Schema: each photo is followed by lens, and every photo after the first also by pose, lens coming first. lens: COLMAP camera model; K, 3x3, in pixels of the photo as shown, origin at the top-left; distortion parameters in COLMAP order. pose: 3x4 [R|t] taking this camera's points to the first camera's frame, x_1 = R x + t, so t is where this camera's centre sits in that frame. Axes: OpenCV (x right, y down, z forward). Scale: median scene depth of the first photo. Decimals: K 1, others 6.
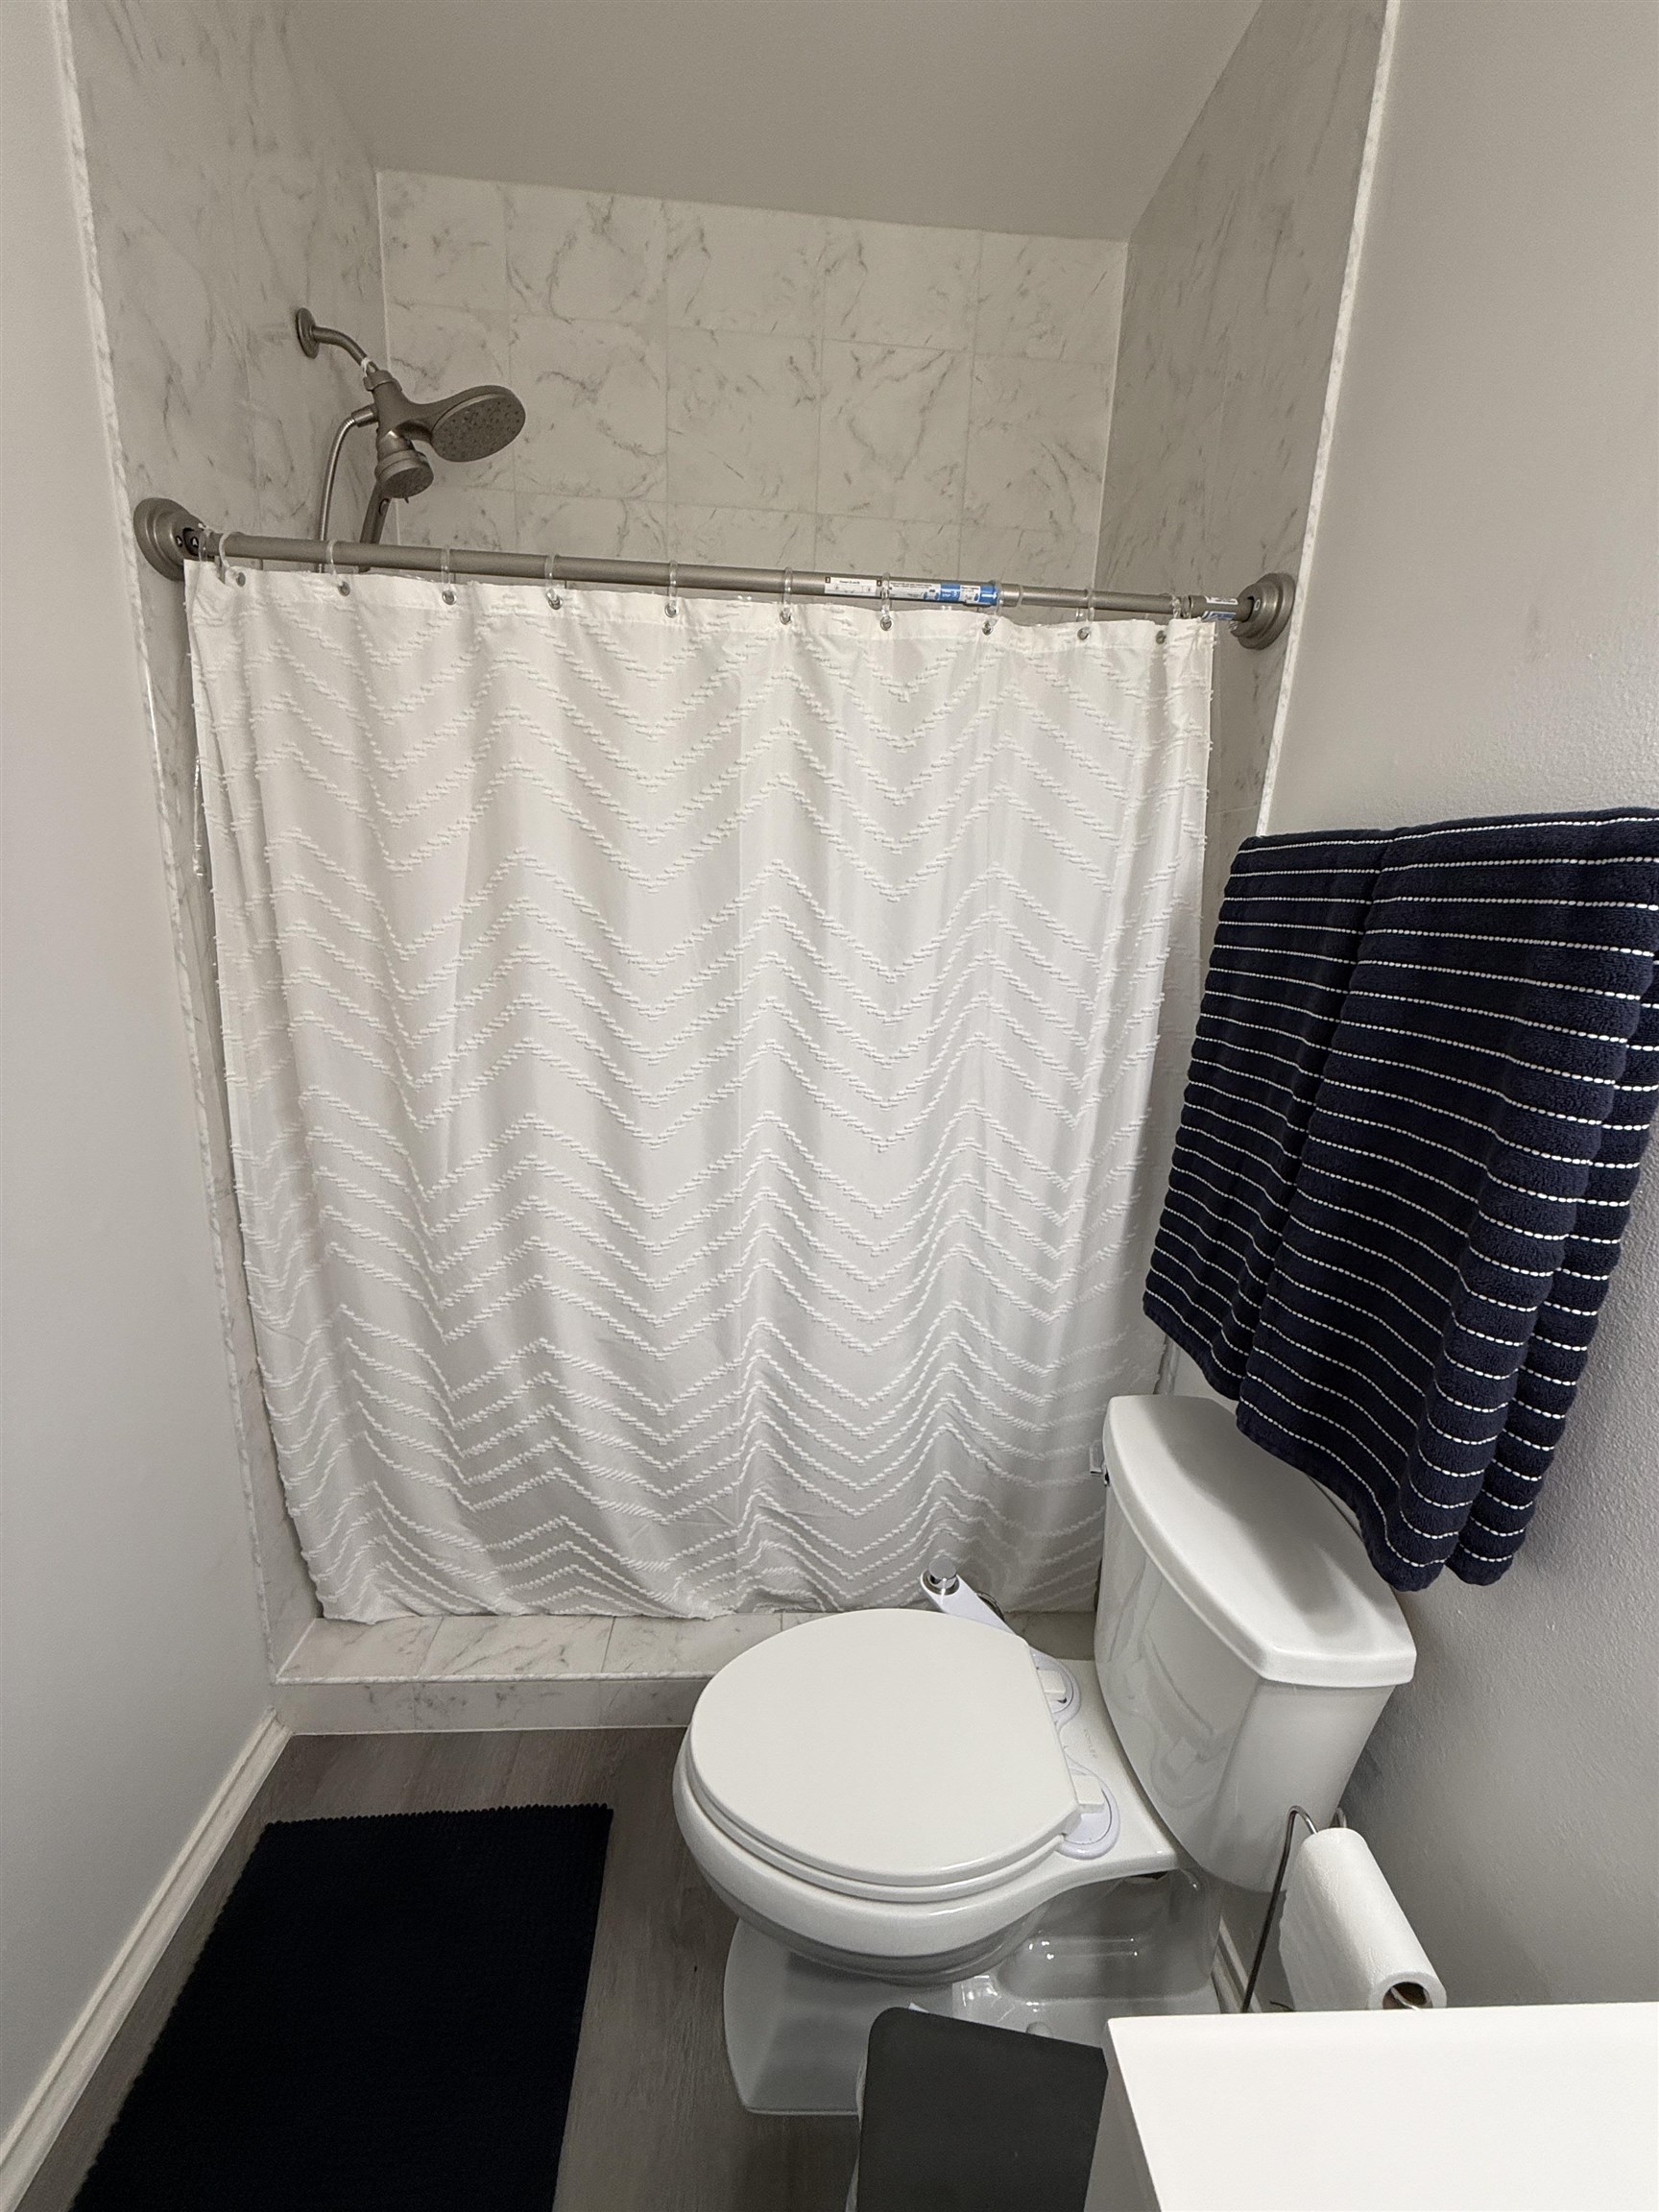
lens RADIAL K [[880.2, 0, 829.5], [0, 880.2, 1106.0], [0, 0, 1]] dist [-0.000693, 0.000232]
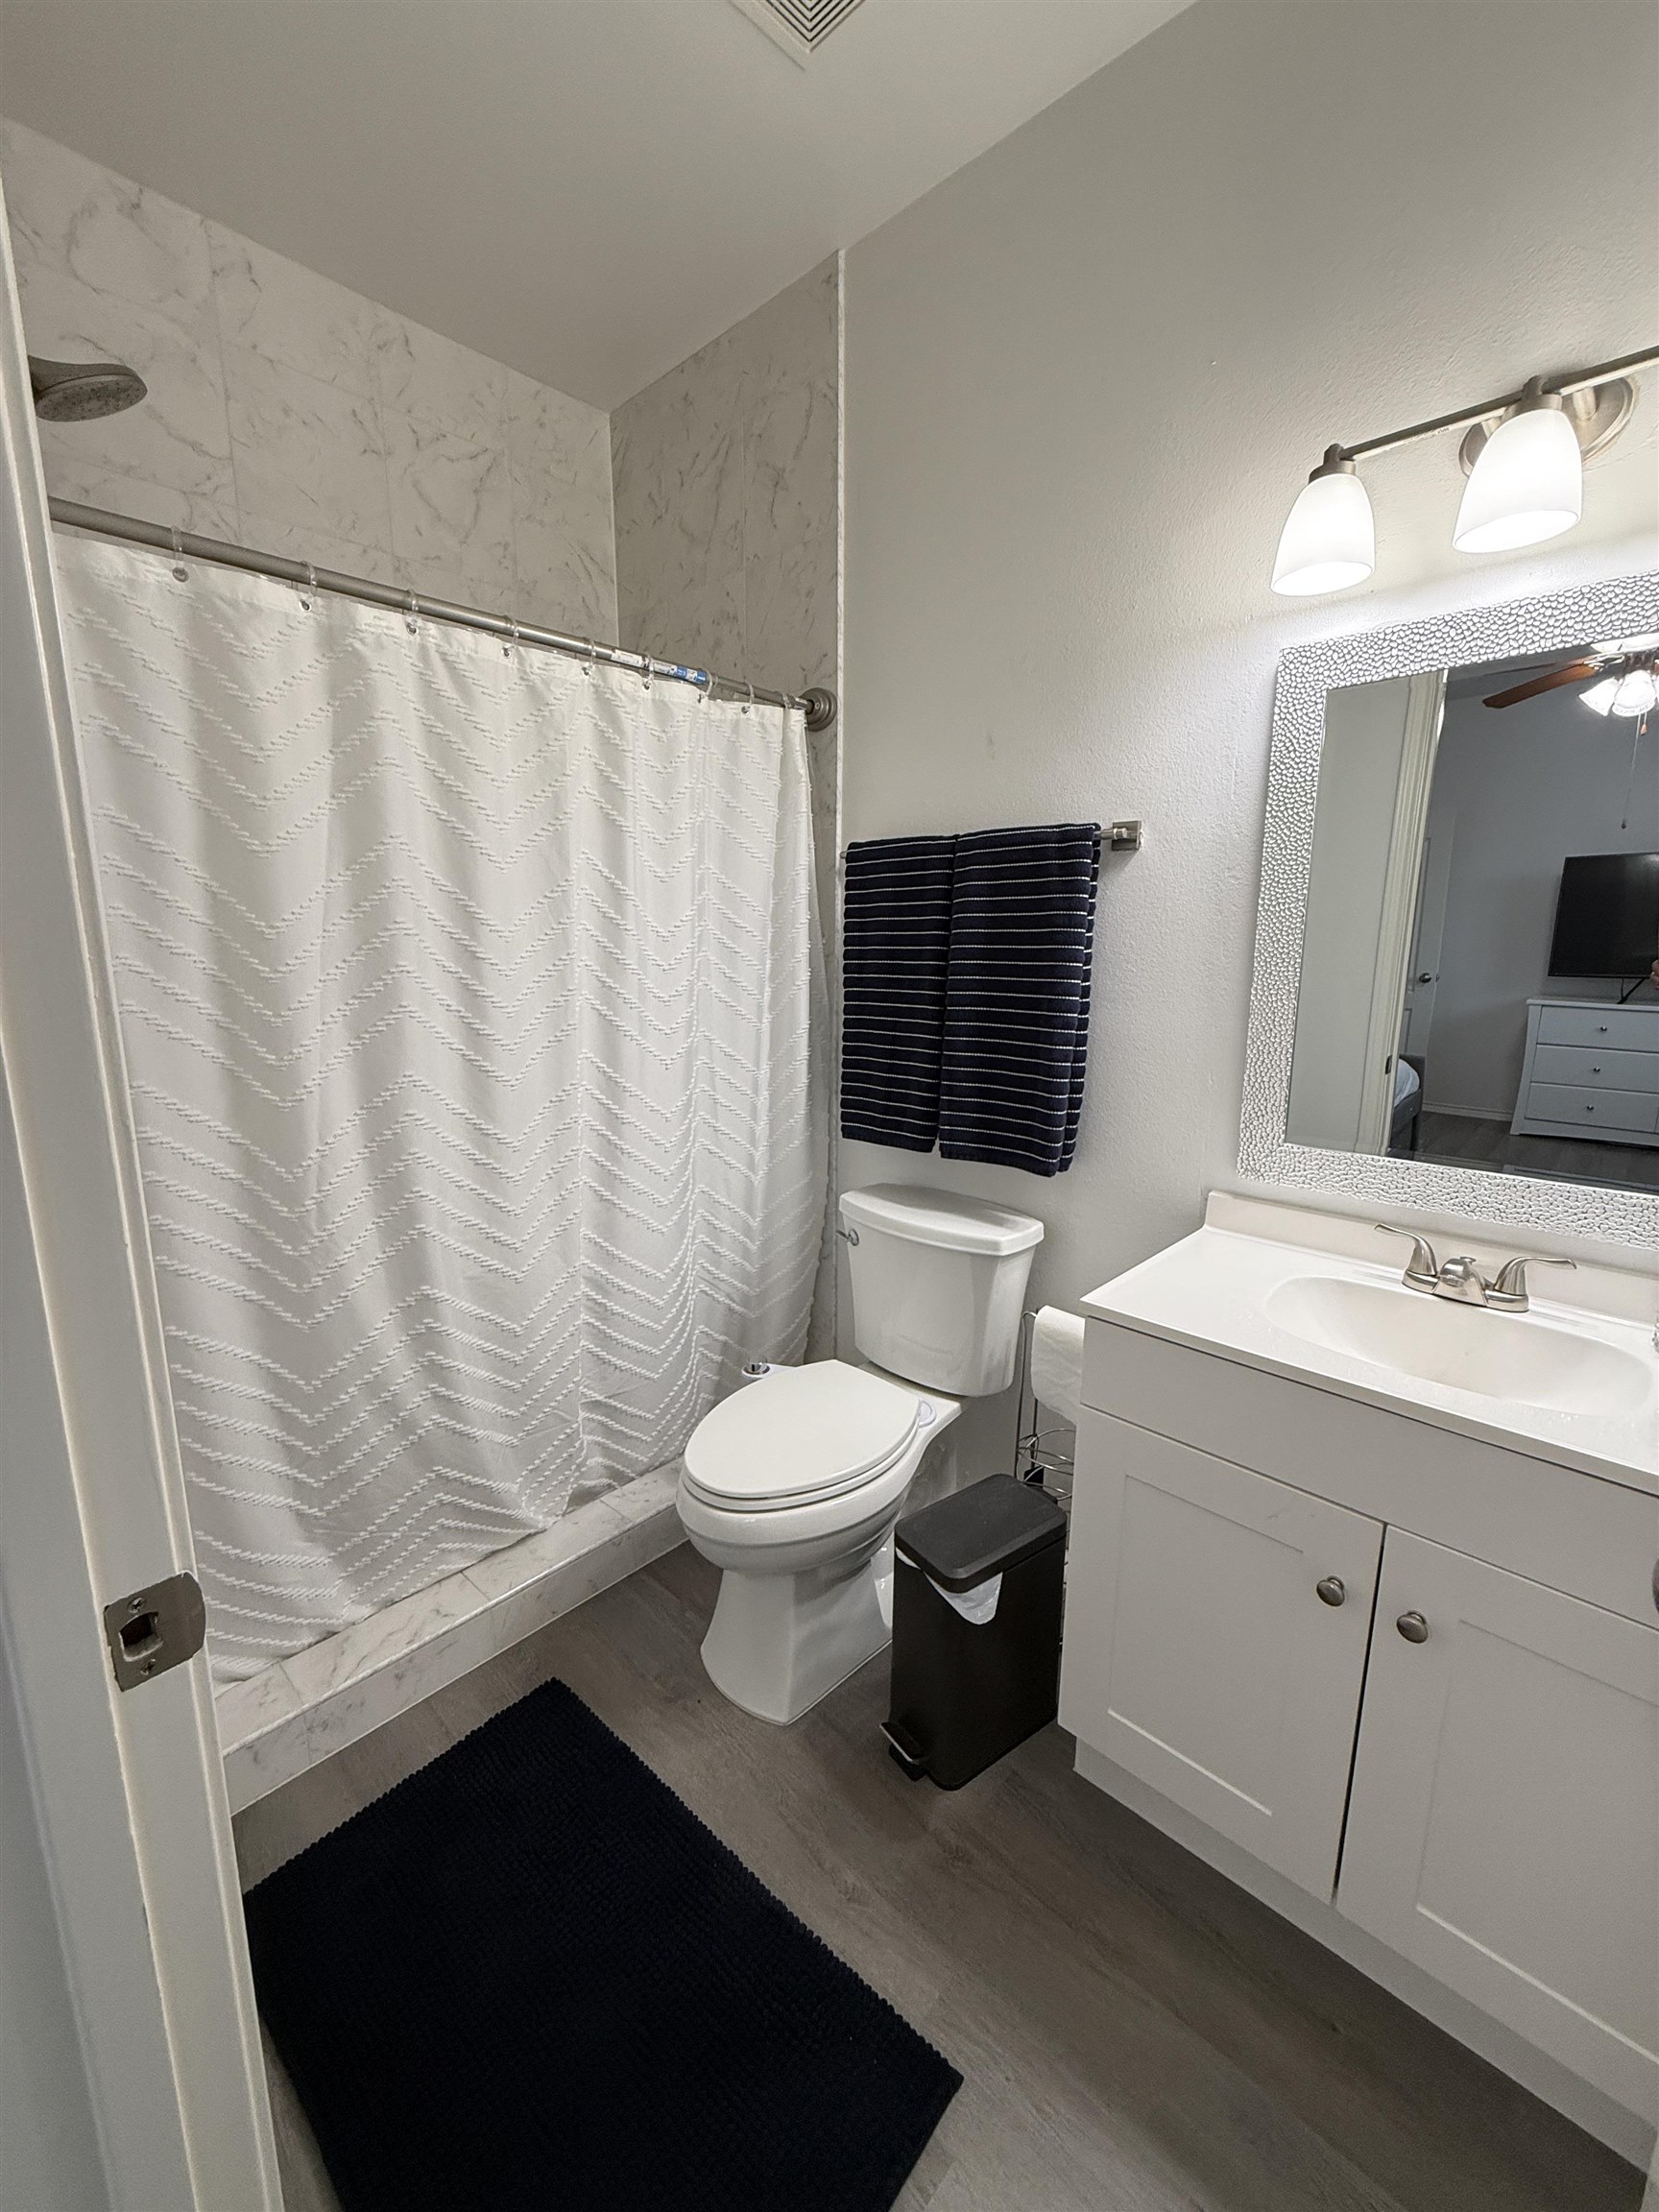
lens RADIAL K [[880.2, 0, 829.5], [0, 880.2, 1106.0], [0, 0, 1]] dist [-0.000693, 0.000232]
pose [[0.728592, -0.168305, 0.663949, -0.699135], [0.196323, 0.979984, 0.032980, 0.117998], [-0.656210, 0.106319, 0.747051, -0.172465]]
